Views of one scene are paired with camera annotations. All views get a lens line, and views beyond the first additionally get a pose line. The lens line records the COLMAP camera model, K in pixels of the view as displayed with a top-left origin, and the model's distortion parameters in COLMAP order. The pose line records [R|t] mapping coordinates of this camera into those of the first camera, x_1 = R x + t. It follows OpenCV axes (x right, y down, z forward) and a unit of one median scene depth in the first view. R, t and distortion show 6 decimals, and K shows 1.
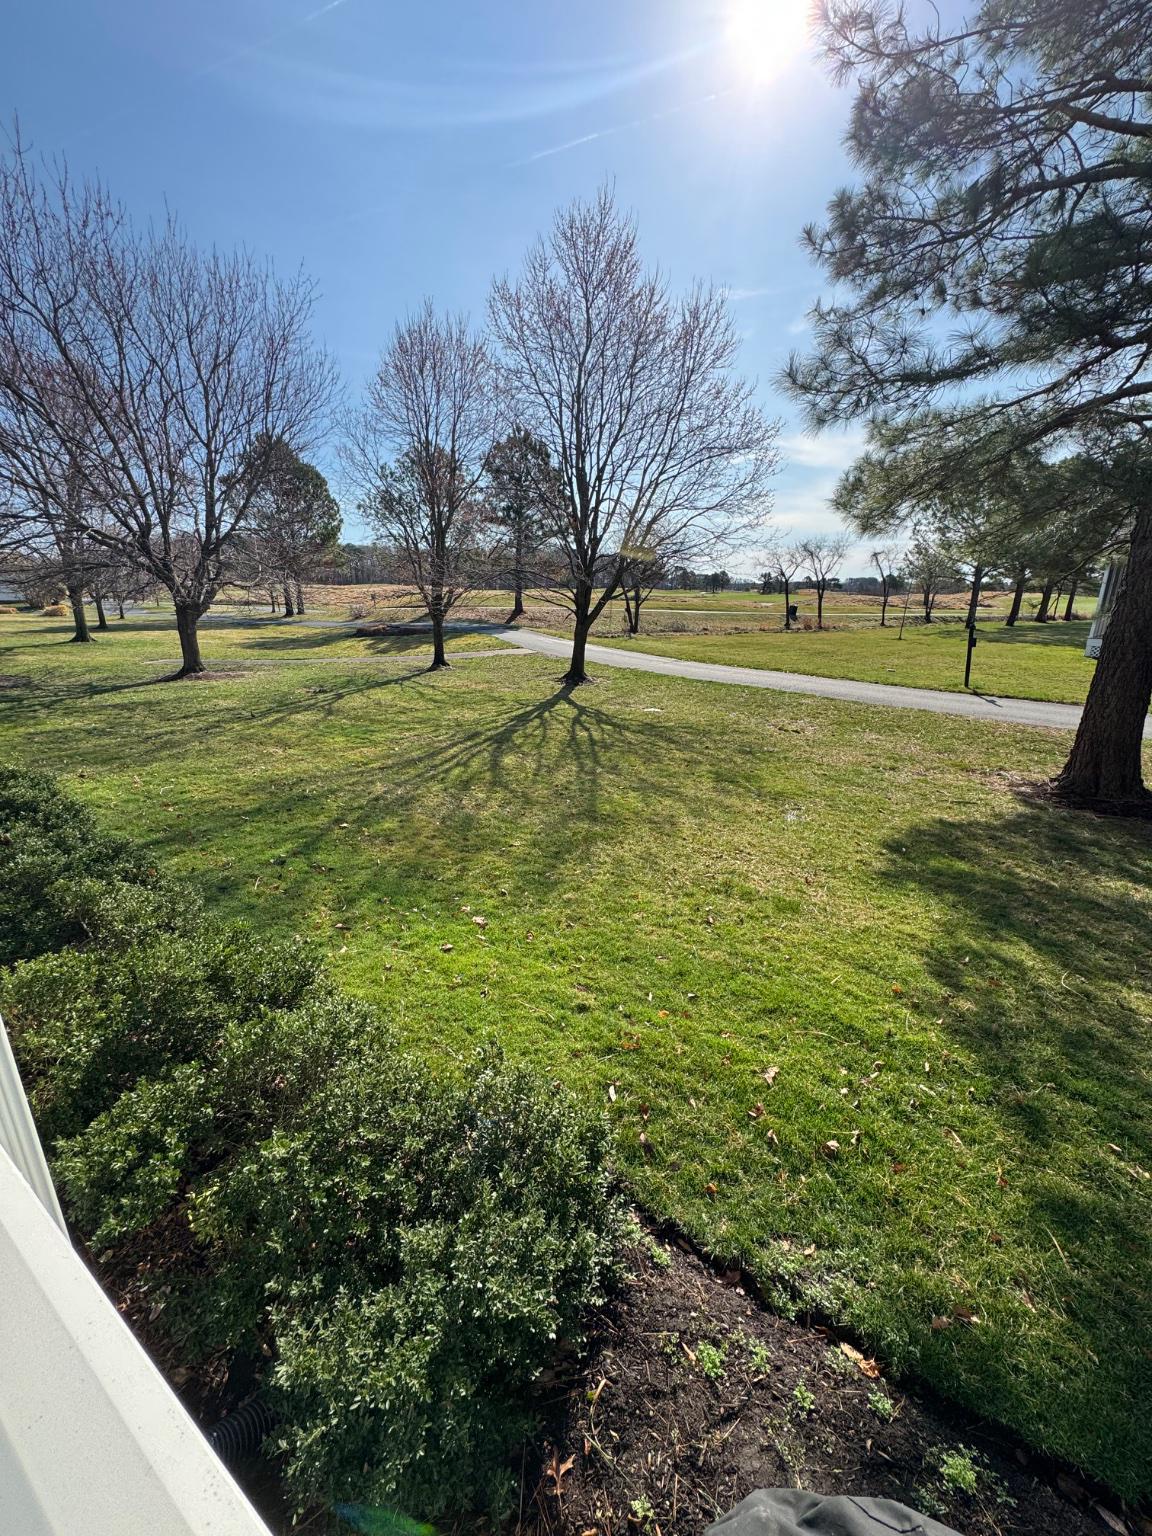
lens RADIAL K [[612.4, 0, 576.0], [0, 612.4, 768.0], [0, 0, 1]] dist [-0.003210, 0.000205]
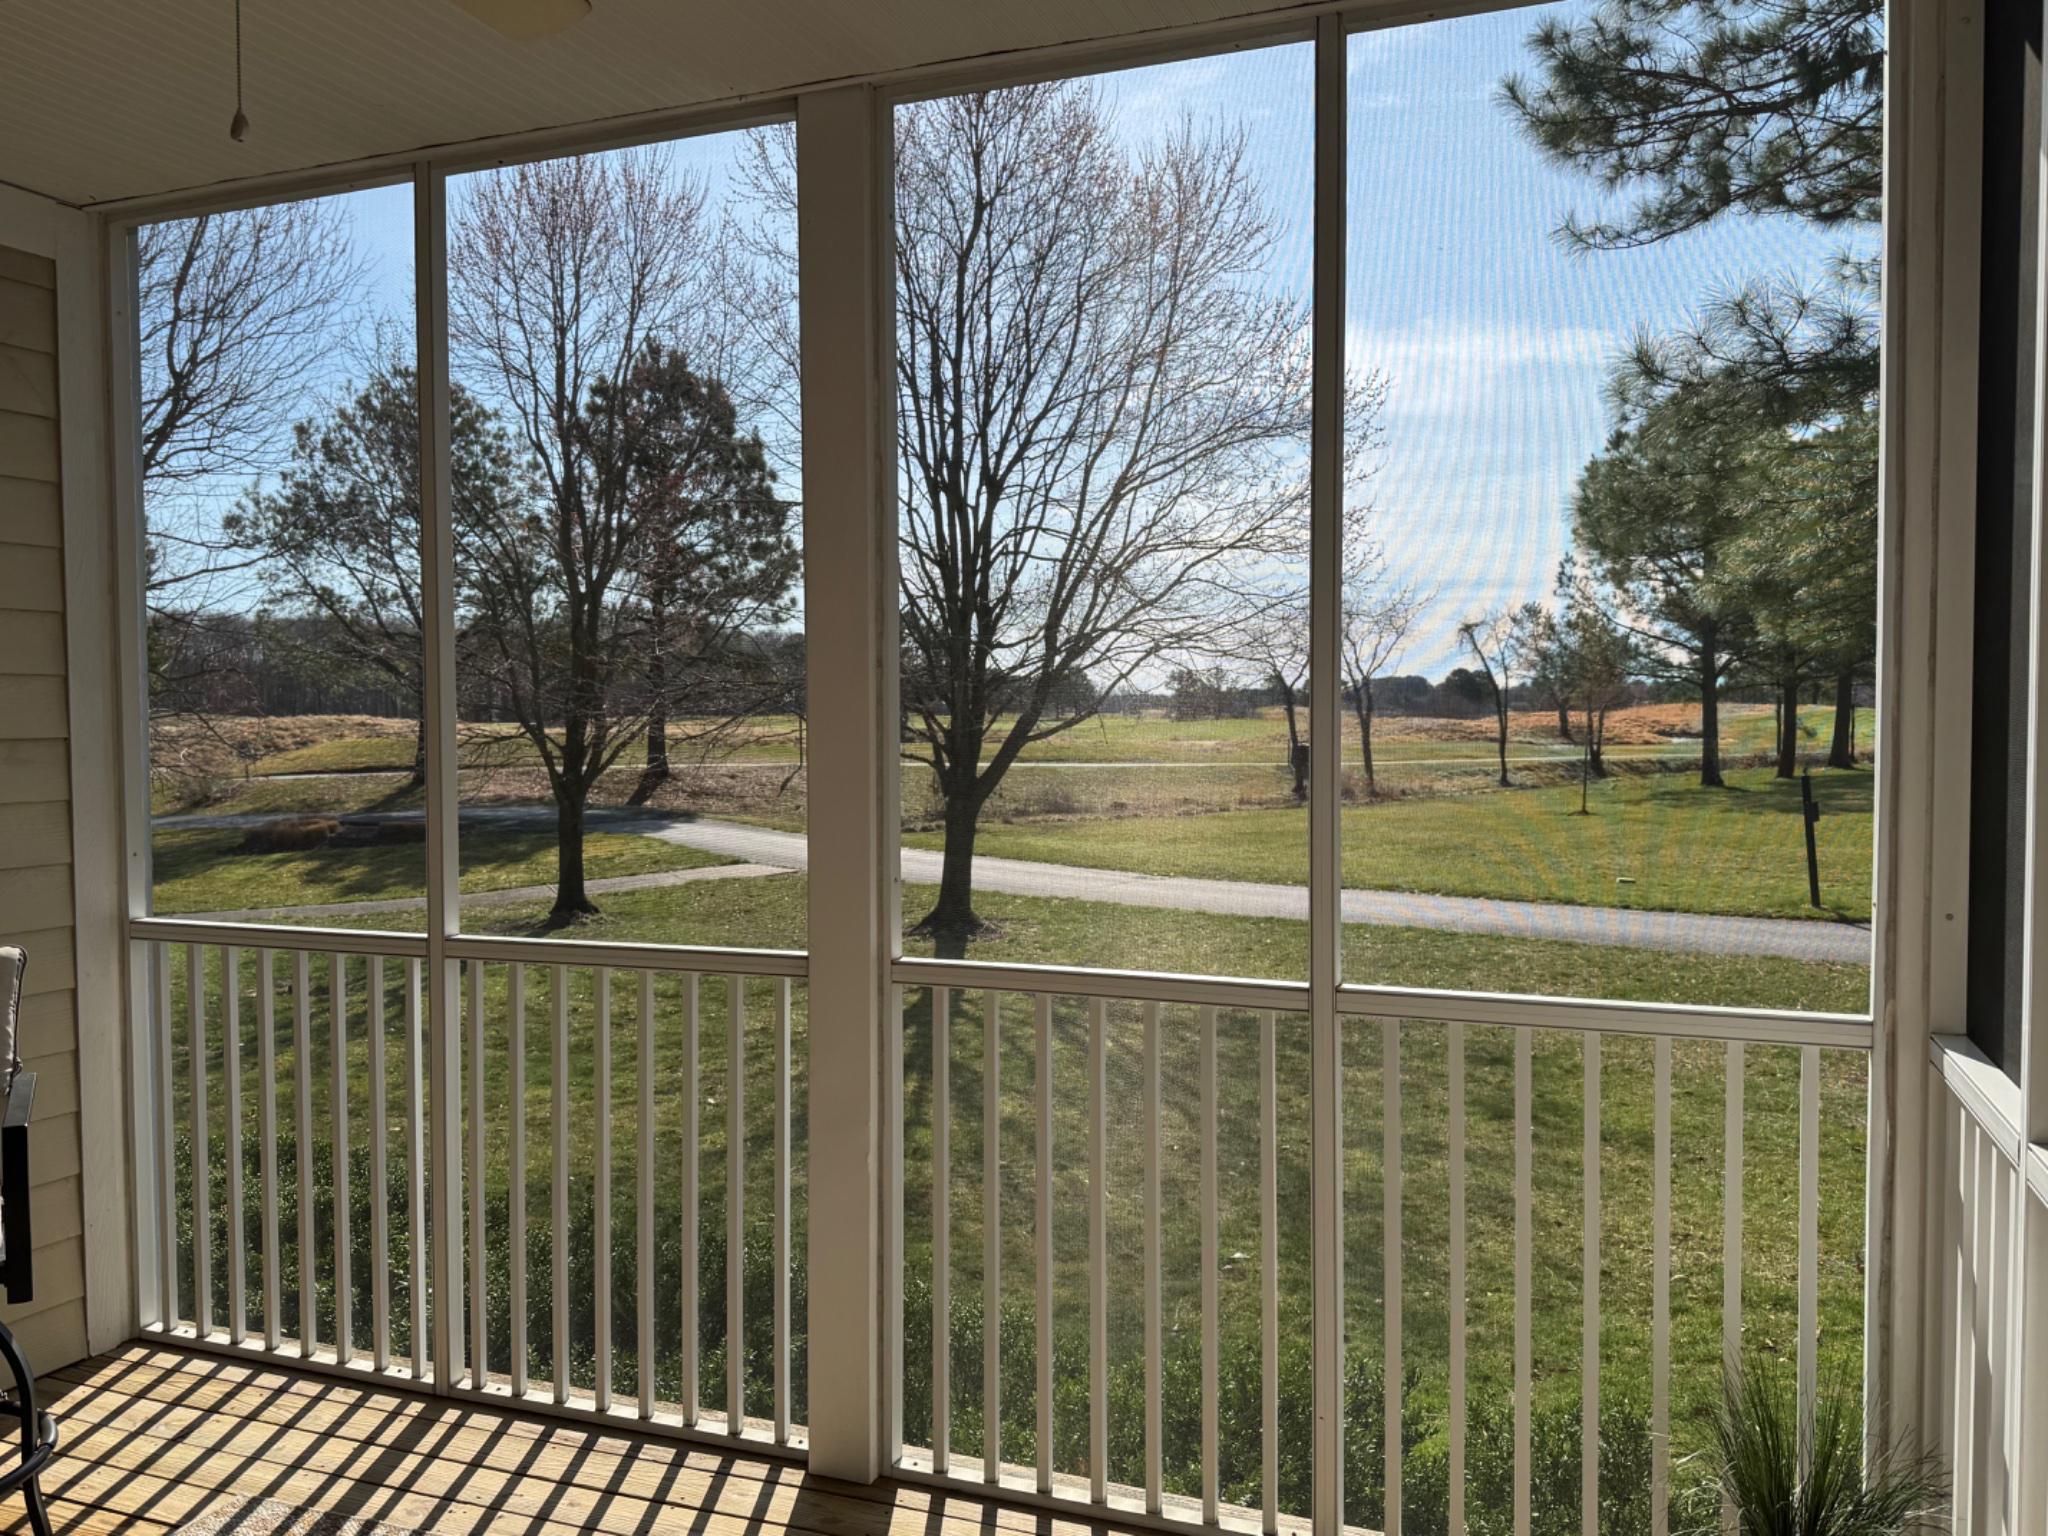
lens RADIAL K [[1612.4, 0, 1034.7], [0, 1612.4, 780.2], [0, 0, 1]] dist [0.130059, -0.215718]
pose [[0.979441, -0.027142, 0.199899, -0.110107], [0.074414, 0.969637, -0.232953, 0.011572], [-0.187507, 0.243038, 0.951721, -0.053952]]
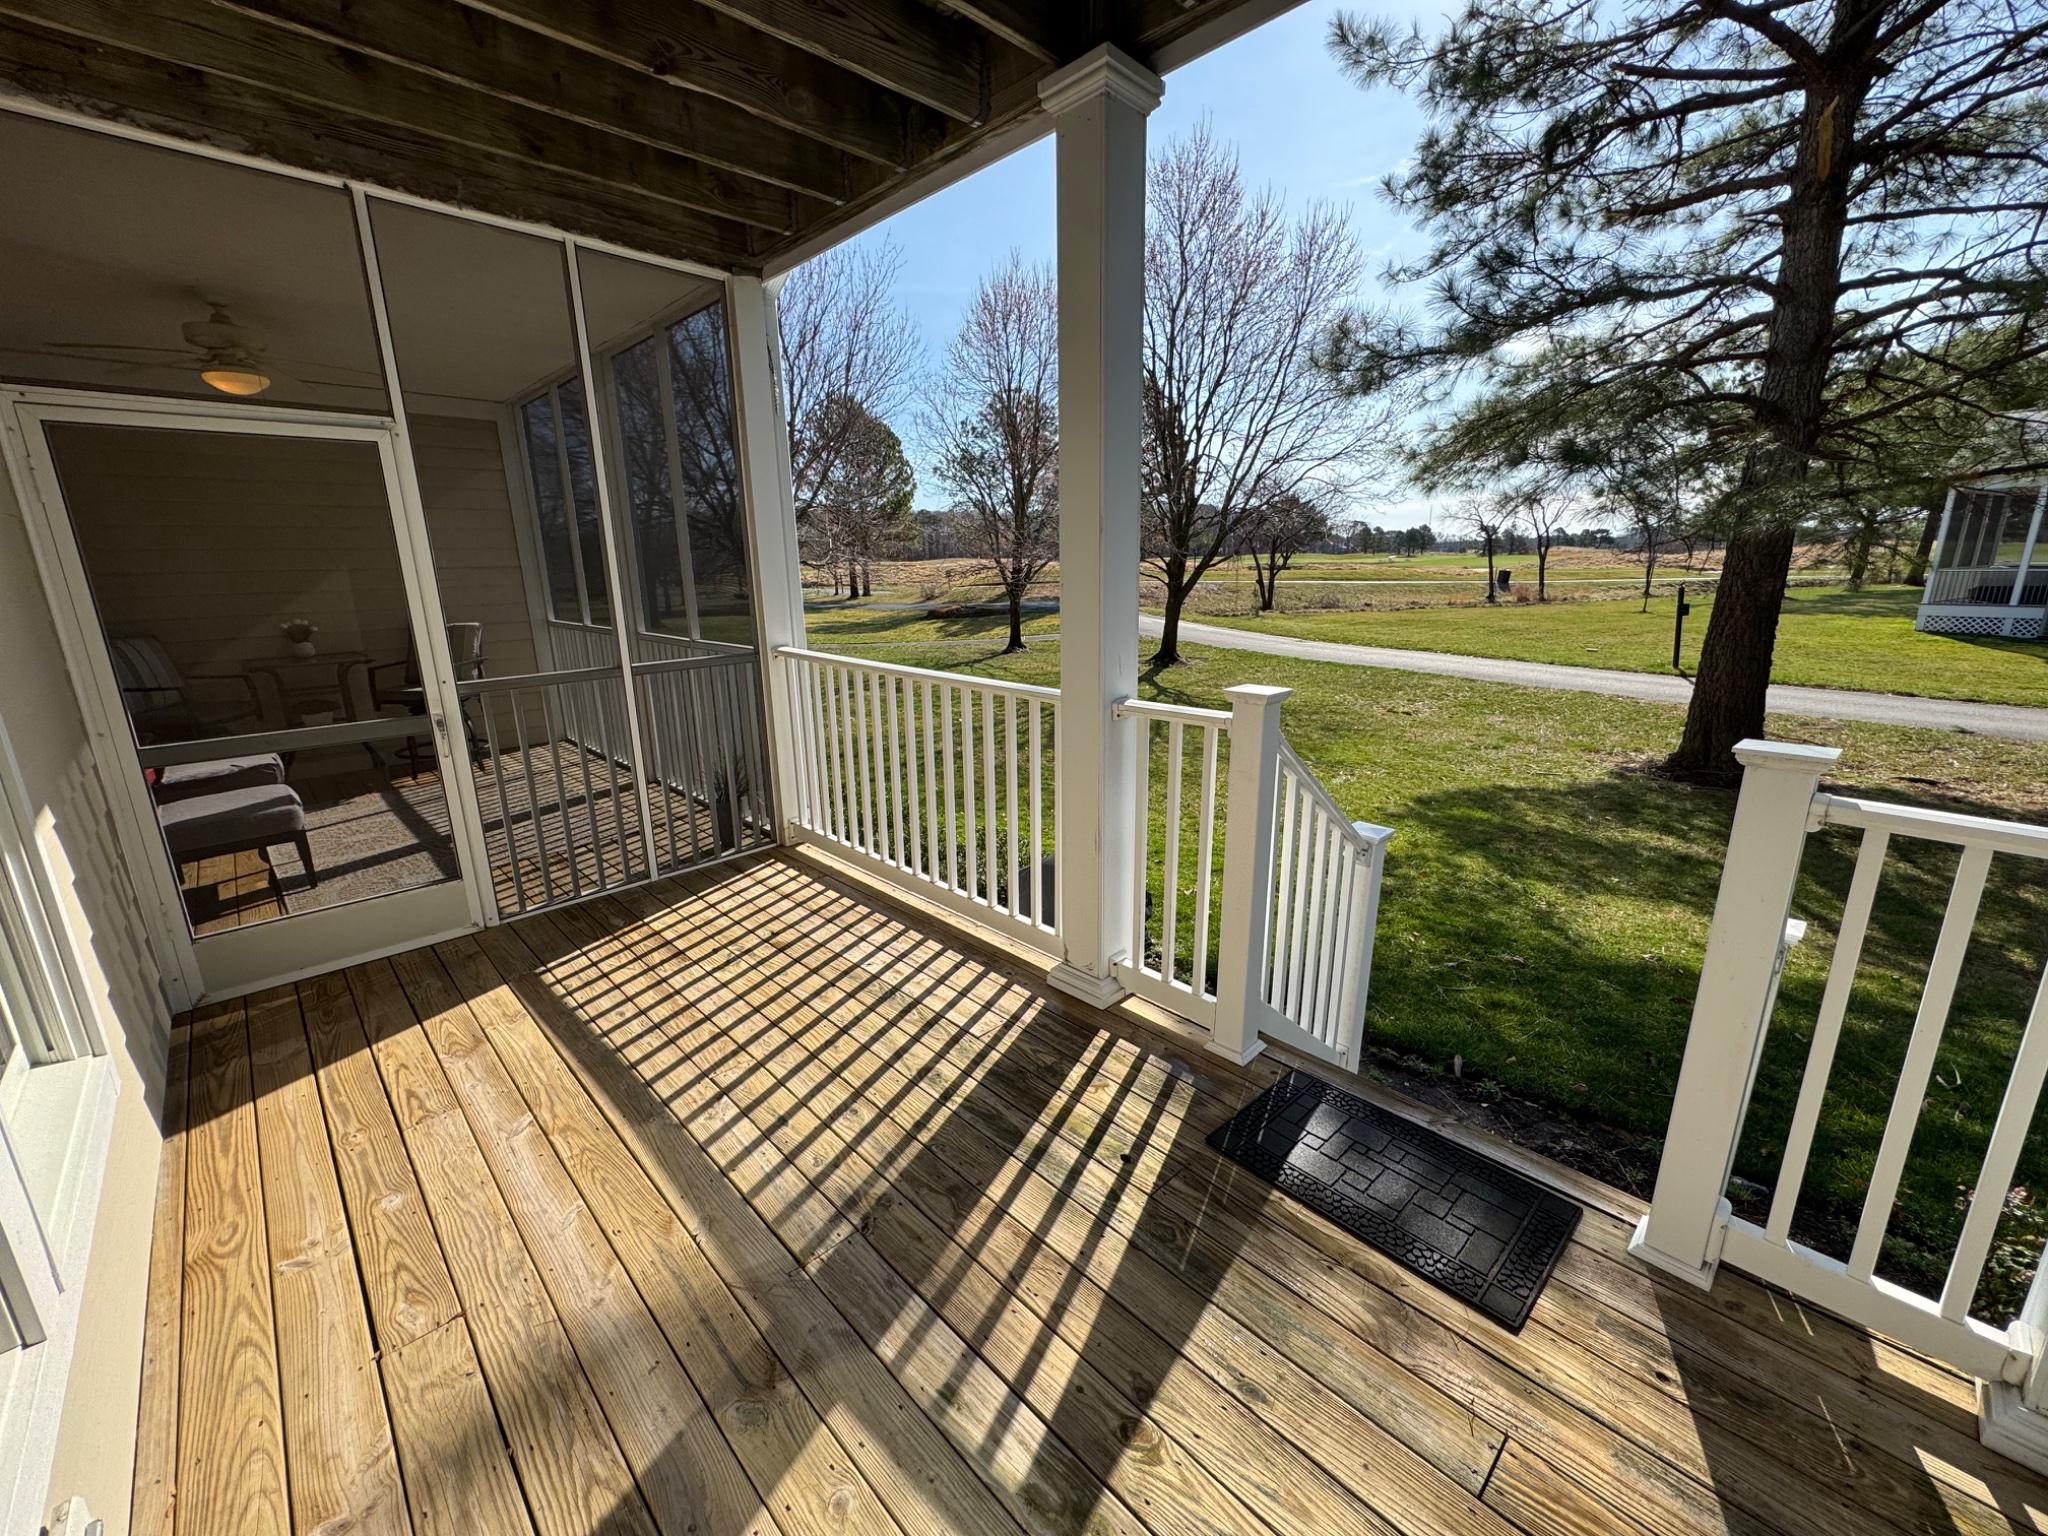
lens RADIAL K [[816.6, 0, 1023.8], [0, 816.6, 767.0], [0, 0, 1]] dist [-0.003210, 0.000205]
pose [[0.975522, 0.025091, -0.218465, 0.039312], [-0.032870, 0.998946, -0.032046, 0.032366], [0.217430, 0.038443, 0.975319, -0.107906]]
